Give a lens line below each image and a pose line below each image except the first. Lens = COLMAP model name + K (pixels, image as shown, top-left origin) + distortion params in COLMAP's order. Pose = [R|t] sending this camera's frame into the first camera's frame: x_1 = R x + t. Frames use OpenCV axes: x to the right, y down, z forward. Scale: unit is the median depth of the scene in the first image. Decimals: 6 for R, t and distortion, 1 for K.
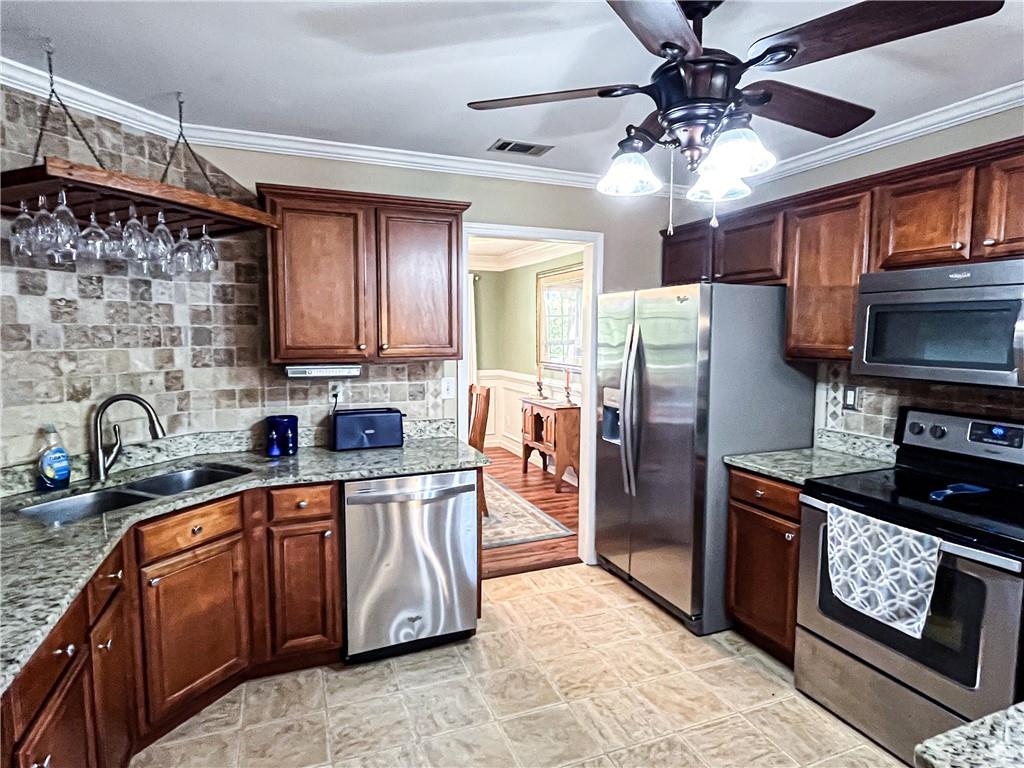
lens RADIAL K [[564.3, 0, 508.8], [0, 564.3, 379.6], [0, 0, 1]] dist [-0.003118, 0.000270]
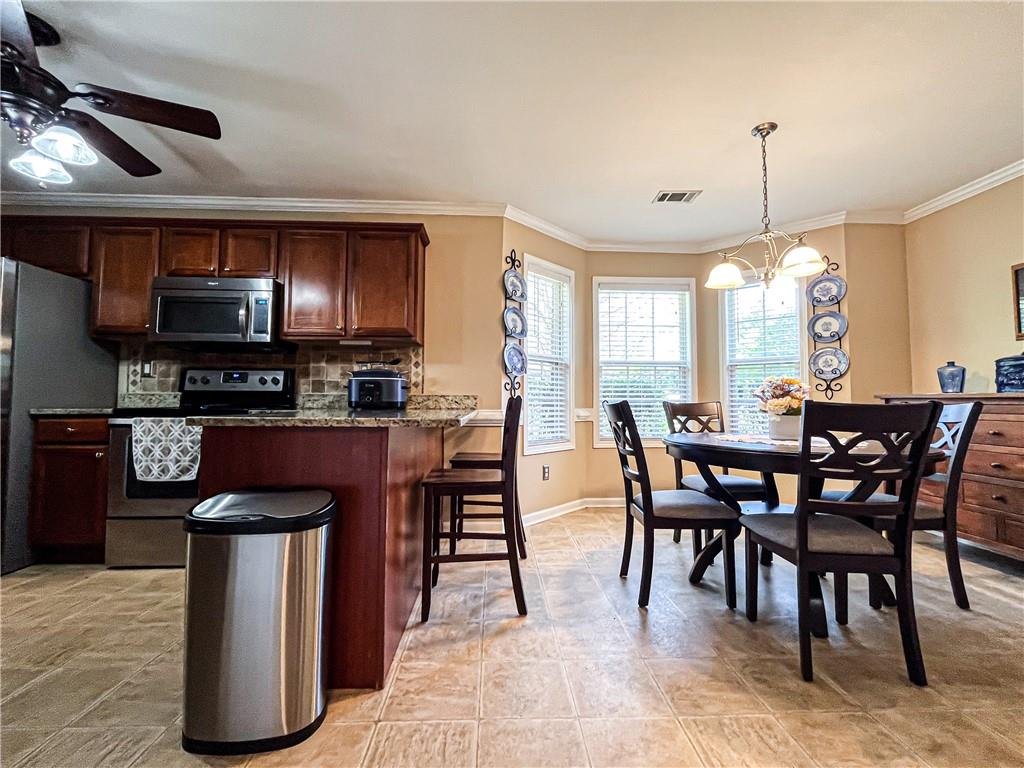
lens RADIAL K [[442.1, 0, 512.6], [0, 442.1, 380.1], [0, 0, 1]] dist [-0.002324, -0.001208]
pose [[0.324326, 0.045518, 0.944850, -0.185165], [0.079163, 0.994032, -0.075061, 0.259187], [-0.942627, 0.099141, 0.318787, -0.283909]]
